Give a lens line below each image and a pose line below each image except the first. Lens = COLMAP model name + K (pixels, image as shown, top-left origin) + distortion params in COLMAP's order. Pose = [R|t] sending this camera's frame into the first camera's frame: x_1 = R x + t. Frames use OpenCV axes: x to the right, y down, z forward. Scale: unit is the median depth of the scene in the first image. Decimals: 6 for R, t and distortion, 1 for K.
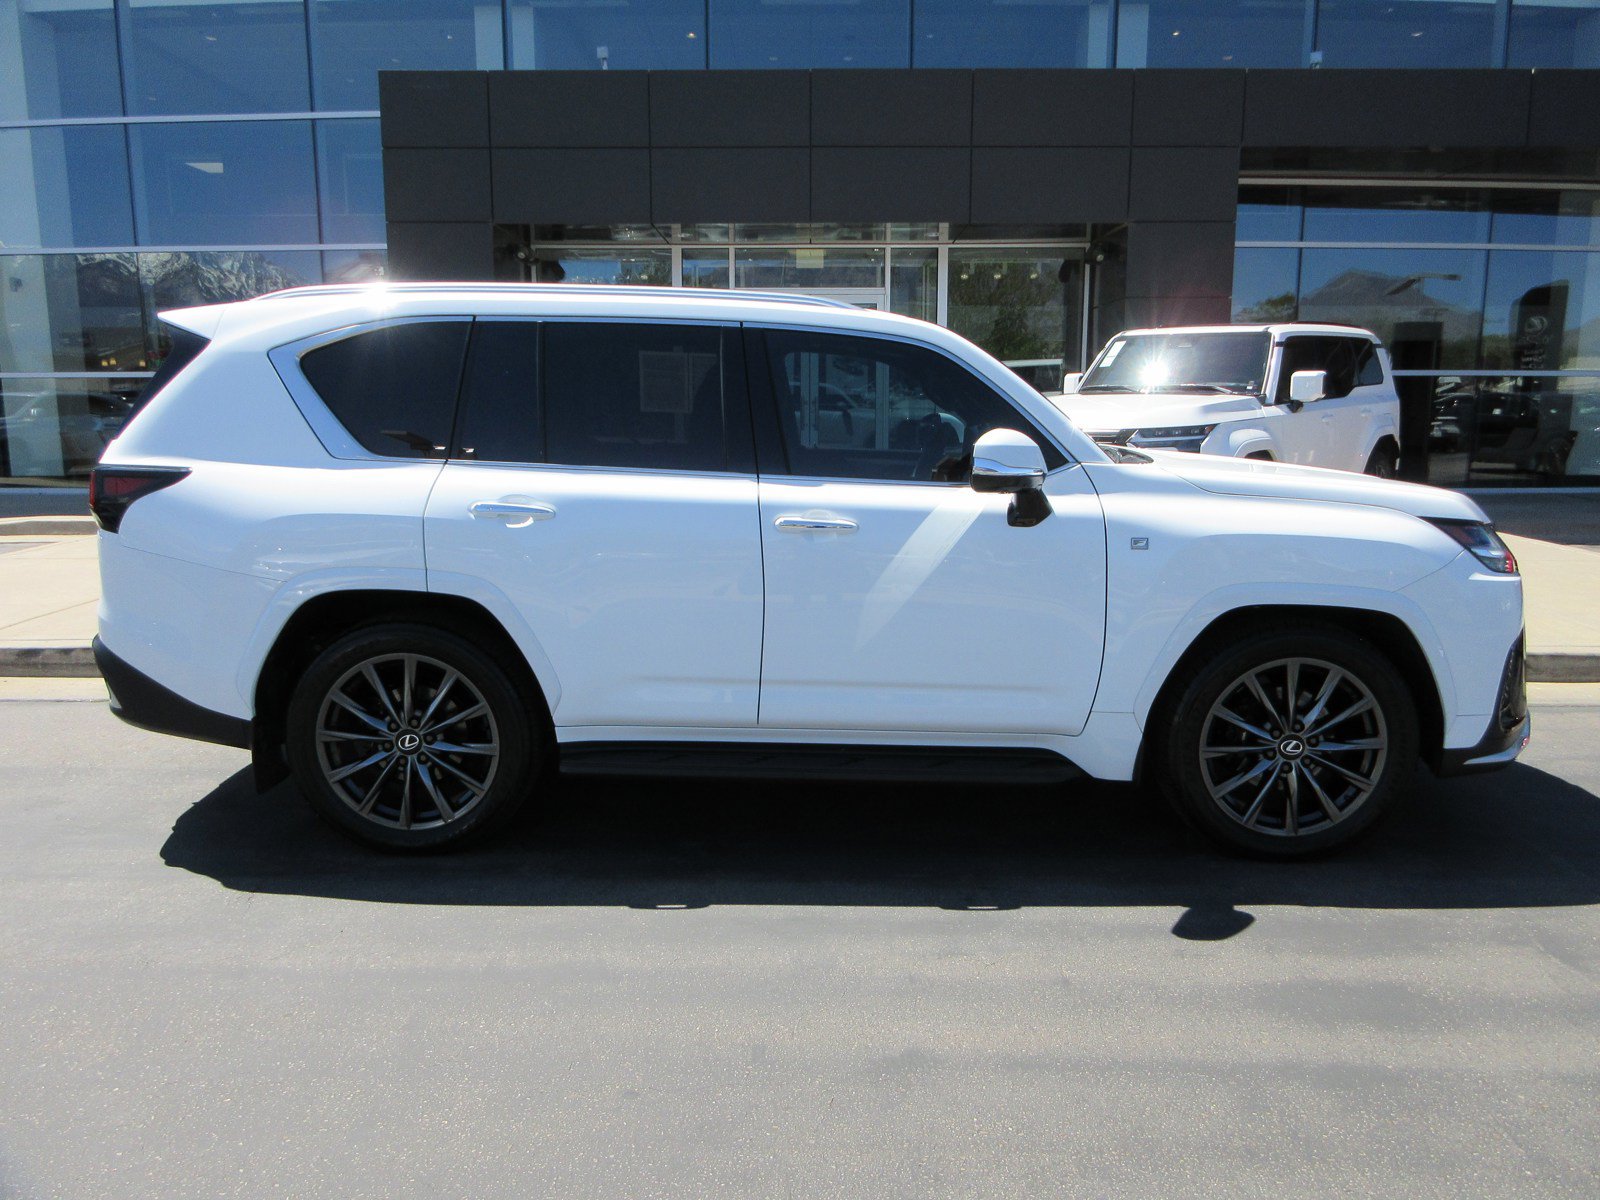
lens RADIAL K [[1193.6, 0, 800.0], [0, 1193.6, 600.0], [0, 0, 1]] dist [-0.001942, -0.000418]
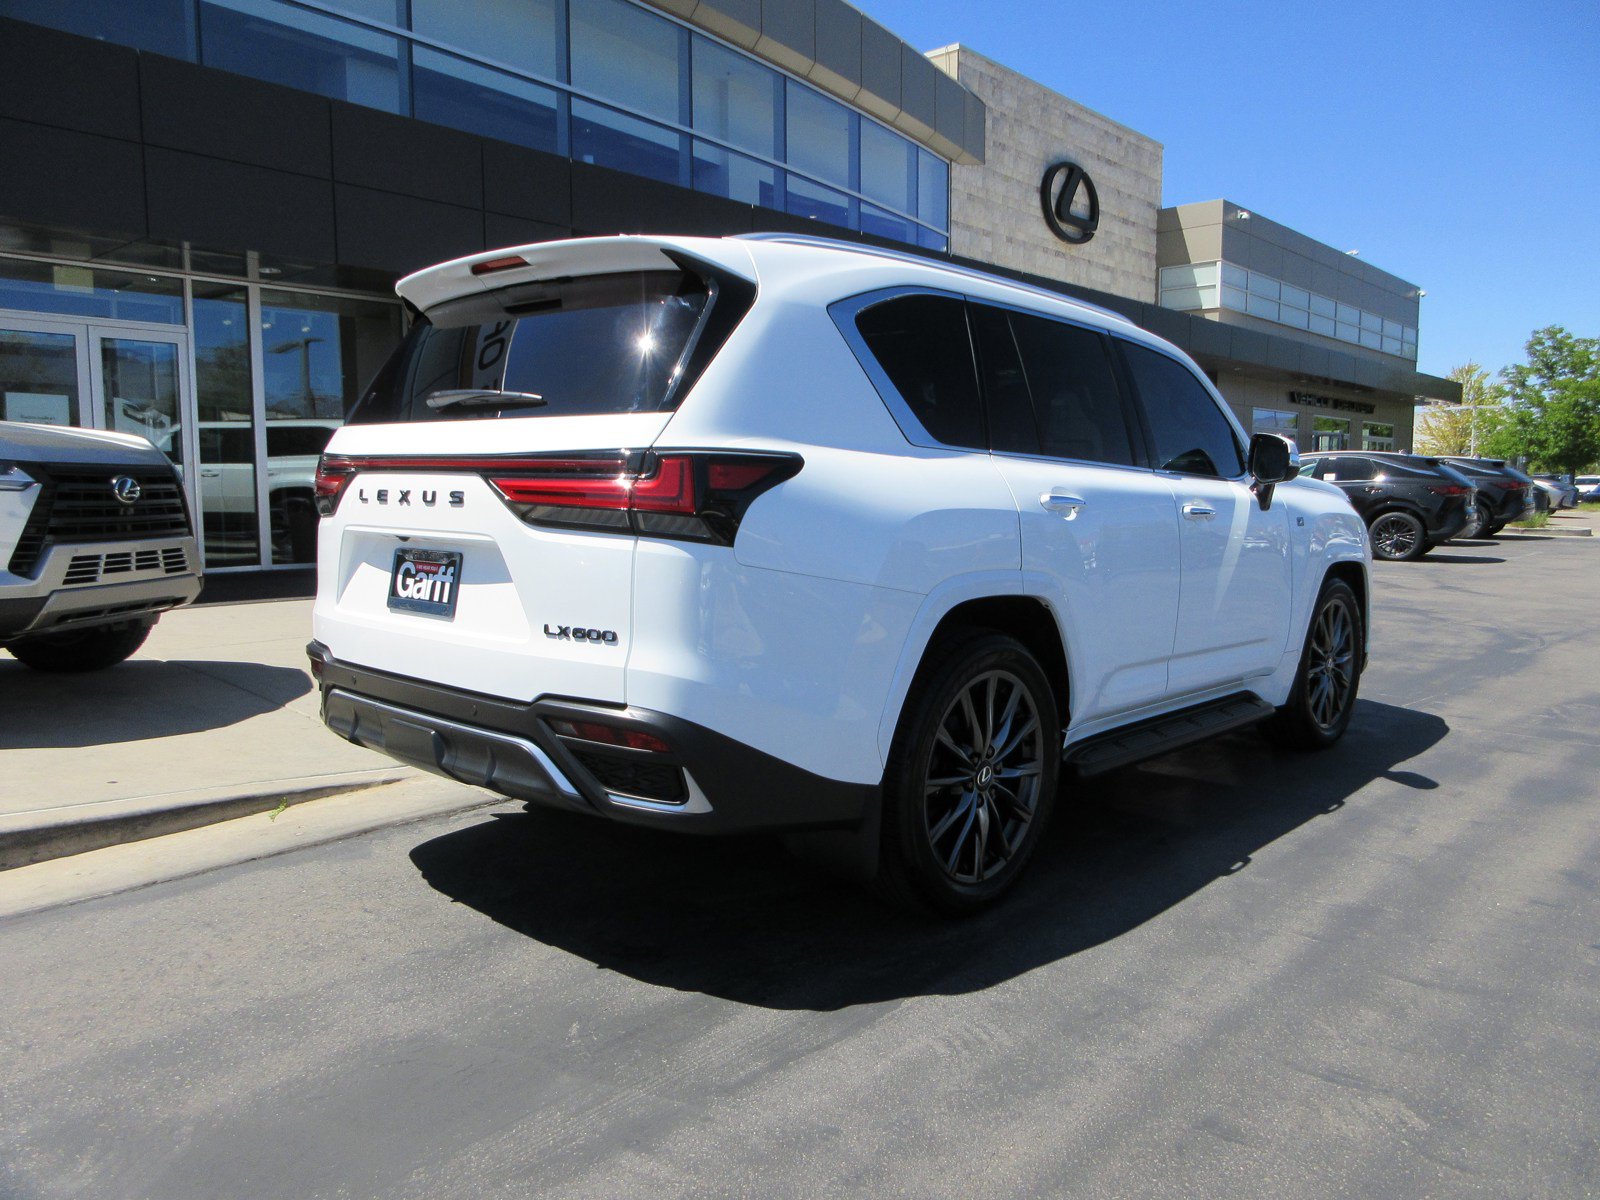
lens RADIAL K [[1193.6, 0, 800.0], [0, 1193.6, 600.0], [0, 0, 1]] dist [-0.001942, -0.000418]
pose [[0.660546, -0.073281, 0.747200, -1.062924], [0.126068, 0.991920, -0.014167, -0.011562], [-0.740125, 0.103556, 0.664448, 0.519948]]
